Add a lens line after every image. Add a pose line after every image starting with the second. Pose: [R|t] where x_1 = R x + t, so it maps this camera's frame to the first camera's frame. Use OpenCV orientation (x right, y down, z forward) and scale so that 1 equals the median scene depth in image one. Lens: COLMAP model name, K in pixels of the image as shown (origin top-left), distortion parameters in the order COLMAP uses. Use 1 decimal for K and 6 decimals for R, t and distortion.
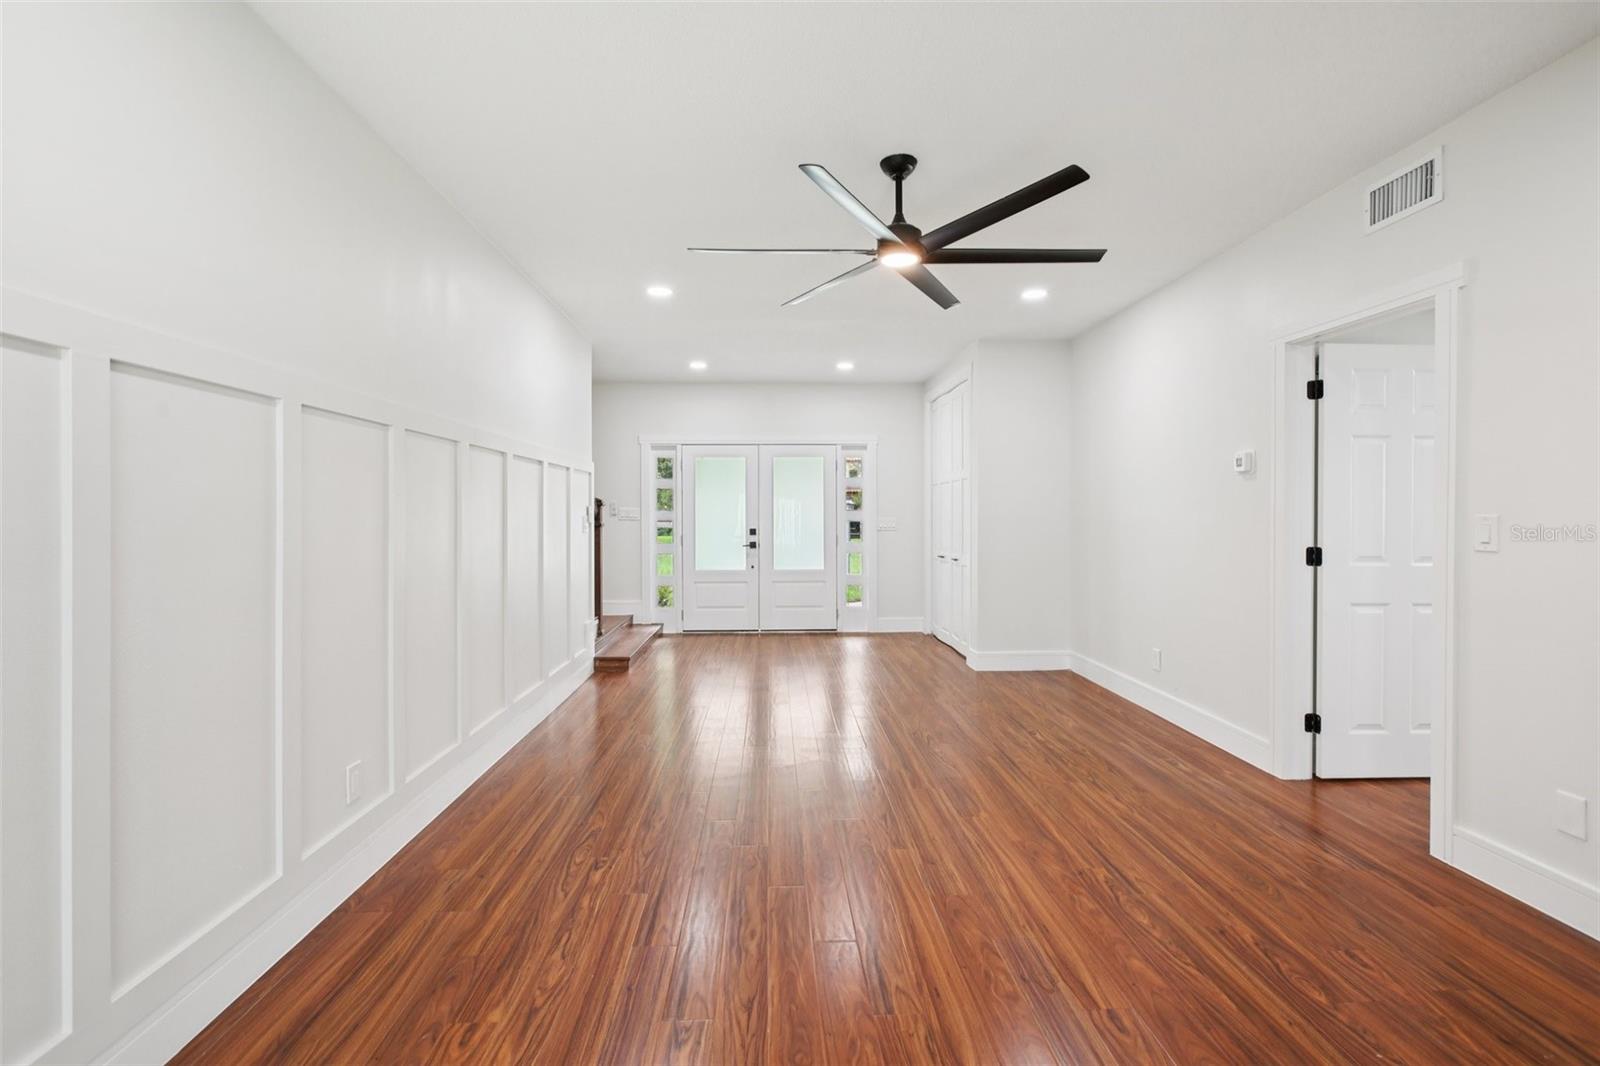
lens RADIAL K [[731.1, 0, 791.9], [0, 731.1, 514.2], [0, 0, 1]] dist [-0.006686, 0.000217]
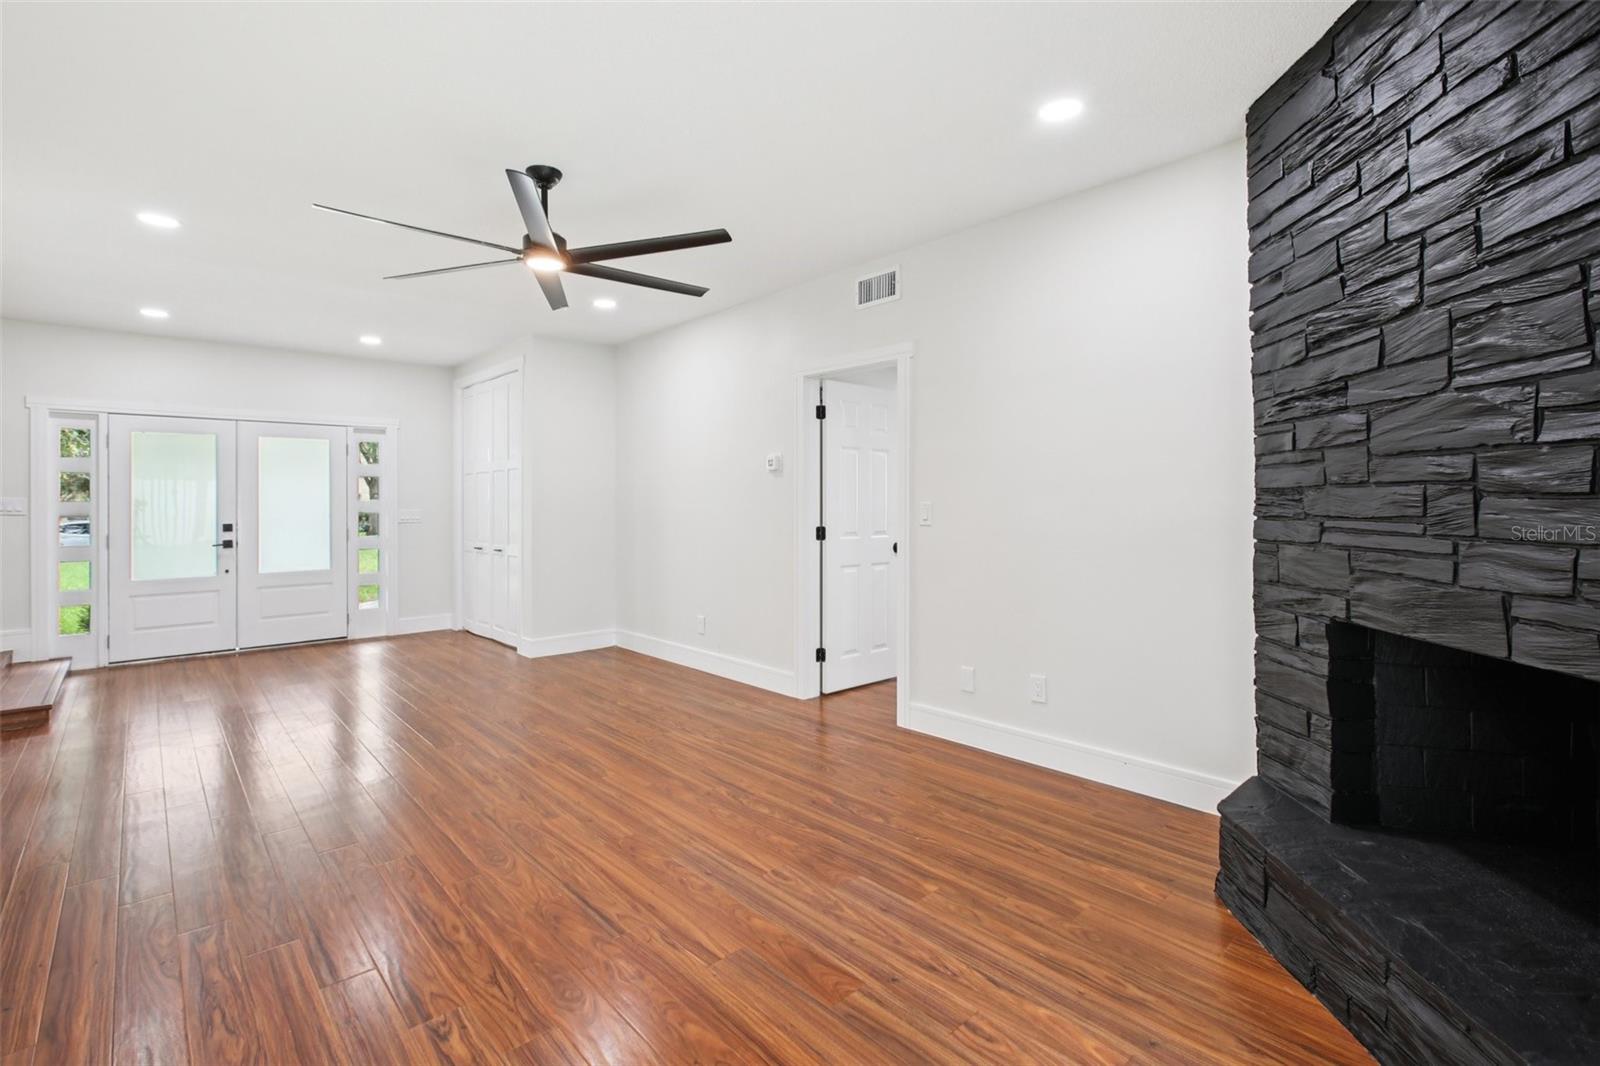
lens RADIAL K [[736.9, 0, 798.3], [0, 736.9, 494.9], [0, 0, 1]] dist [-0.045788, 0.023873]
pose [[0.763471, 0.003758, 0.645831, -0.214311], [0.005013, 0.999918, -0.011745, 0.001158], [-0.645823, 0.012205, 0.763390, -0.036130]]
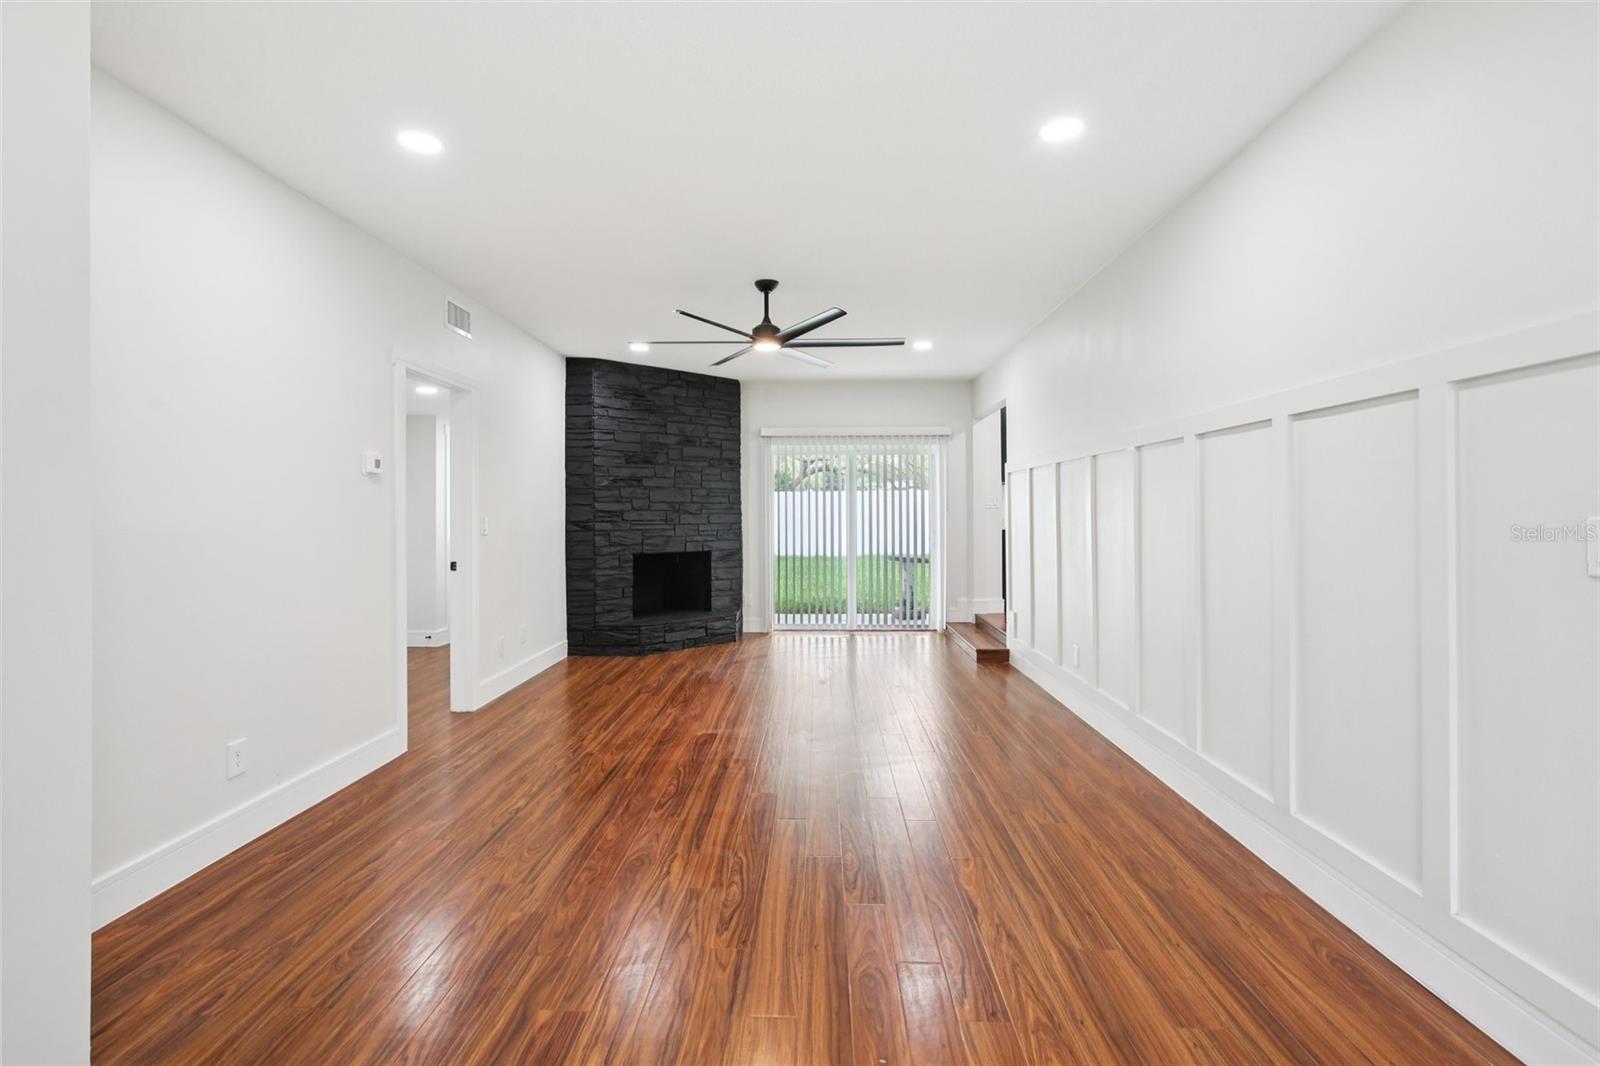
lens RADIAL K [[746.8, 0, 797.1], [0, 746.8, 505.8], [0, 0, 1]] dist [-0.019563, 0.017147]
pose [[-0.998450, 0.001459, 0.055633, -0.000841], [0.001012, 0.999967, -0.008075, -0.007929], [-0.055643, -0.008006, -0.998419, 2.140808]]
